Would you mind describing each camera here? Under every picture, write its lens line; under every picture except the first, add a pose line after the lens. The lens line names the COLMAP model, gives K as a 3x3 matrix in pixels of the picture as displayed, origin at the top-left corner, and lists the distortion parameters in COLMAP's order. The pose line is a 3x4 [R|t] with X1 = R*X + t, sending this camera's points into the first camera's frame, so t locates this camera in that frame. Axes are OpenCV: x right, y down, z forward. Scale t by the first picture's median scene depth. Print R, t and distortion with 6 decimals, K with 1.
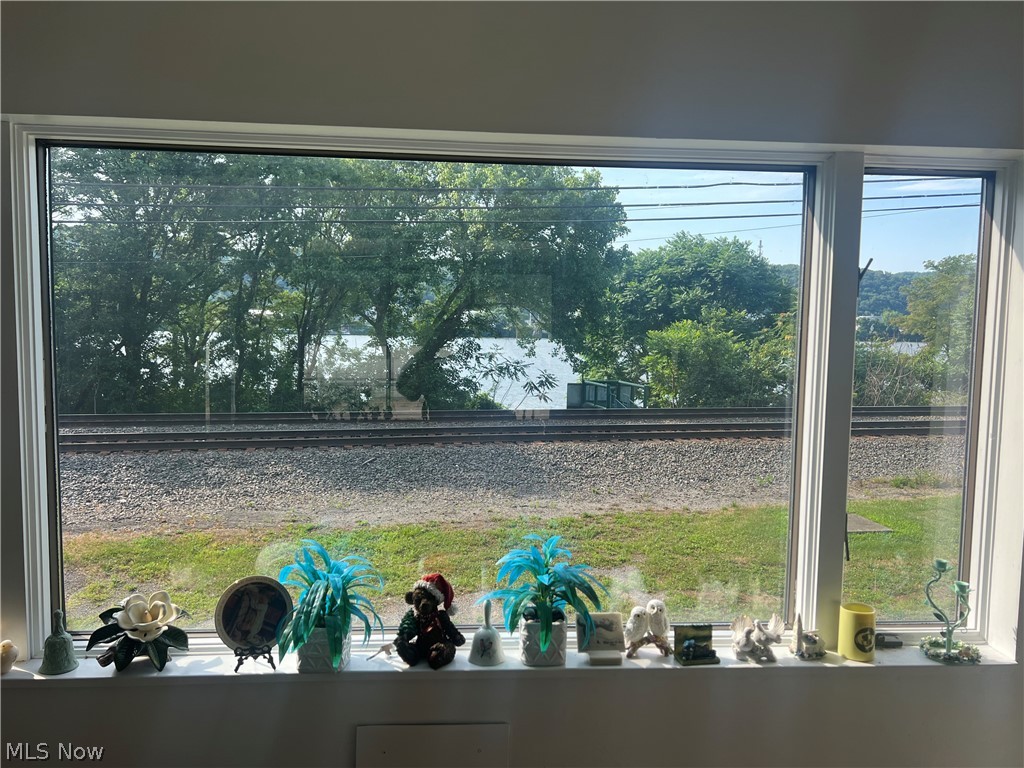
lens RADIAL K [[771.8, 0, 512.0], [0, 771.8, 384.0], [0, 0, 1]] dist [0.077696, -0.095054]
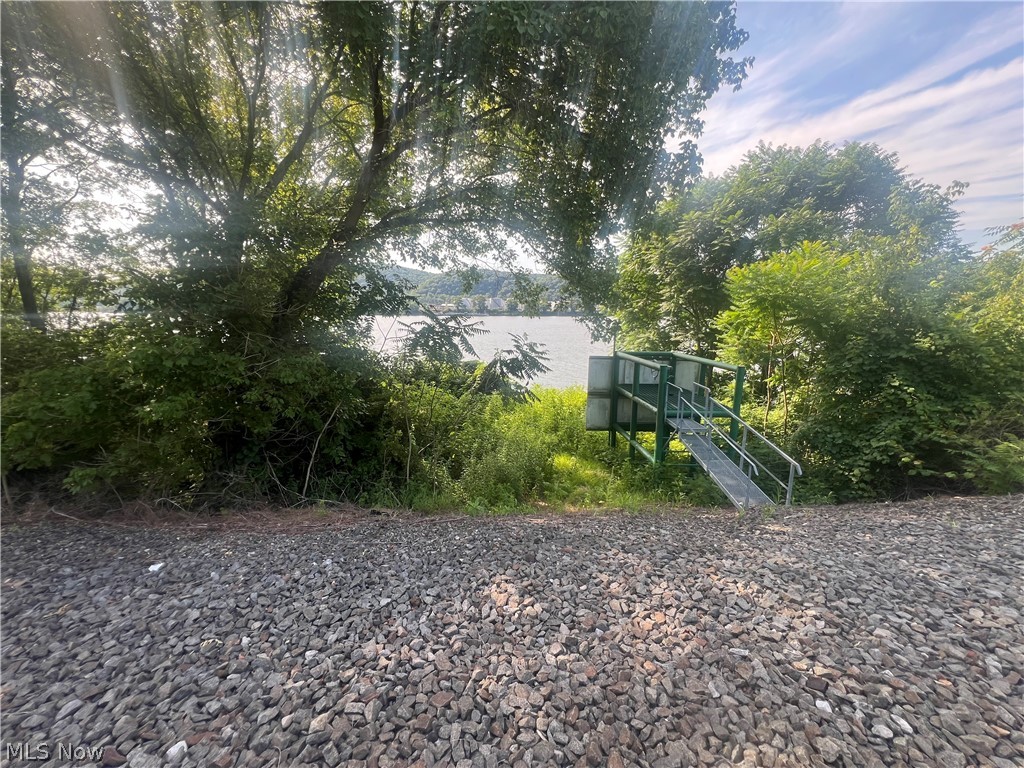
lens RADIAL K [[412.0, 0, 512.0], [0, 412.0, 384.0], [0, 0, 1]] dist [-0.000107, -0.000002]
pose [[0.985511, 0.017657, -0.168692, 0.065917], [-0.000031, 0.994585, 0.103923, -0.013903], [0.169613, -0.102412, 0.980175, 0.646470]]
